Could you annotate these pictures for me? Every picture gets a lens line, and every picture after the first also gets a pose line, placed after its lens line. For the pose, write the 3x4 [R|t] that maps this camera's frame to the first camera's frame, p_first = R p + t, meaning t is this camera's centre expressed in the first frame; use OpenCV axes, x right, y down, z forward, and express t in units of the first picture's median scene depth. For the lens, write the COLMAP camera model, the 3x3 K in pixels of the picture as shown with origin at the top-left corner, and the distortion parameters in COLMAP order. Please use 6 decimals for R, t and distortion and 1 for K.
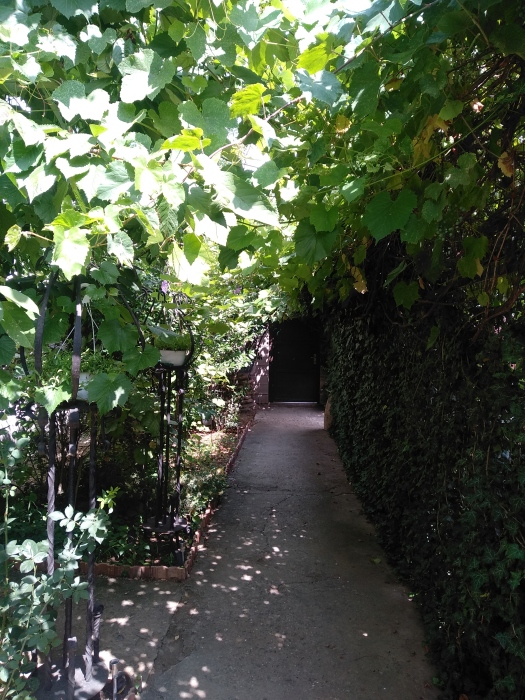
lens RADIAL K [[545.4, 0, 282.1], [0, 545.4, 367.5], [0, 0, 1]] dist [0.032843, -0.049707]
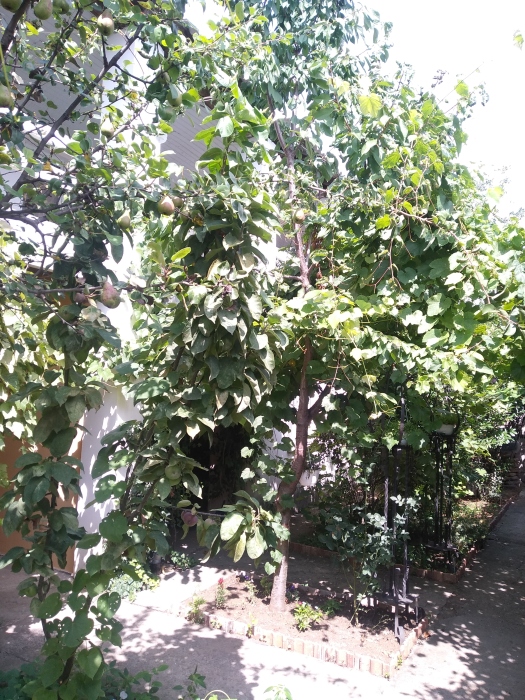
lens RADIAL K [[545.4, 0, 261.2], [0, 545.4, 363.5], [0, 0, 1]] dist [0.032843, -0.049707]
pose [[0.876543, -0.036100, -0.479968, 0.082976], [-0.038096, 0.988852, -0.143949, 0.038228], [0.479814, 0.144462, 0.865396, -0.552160]]
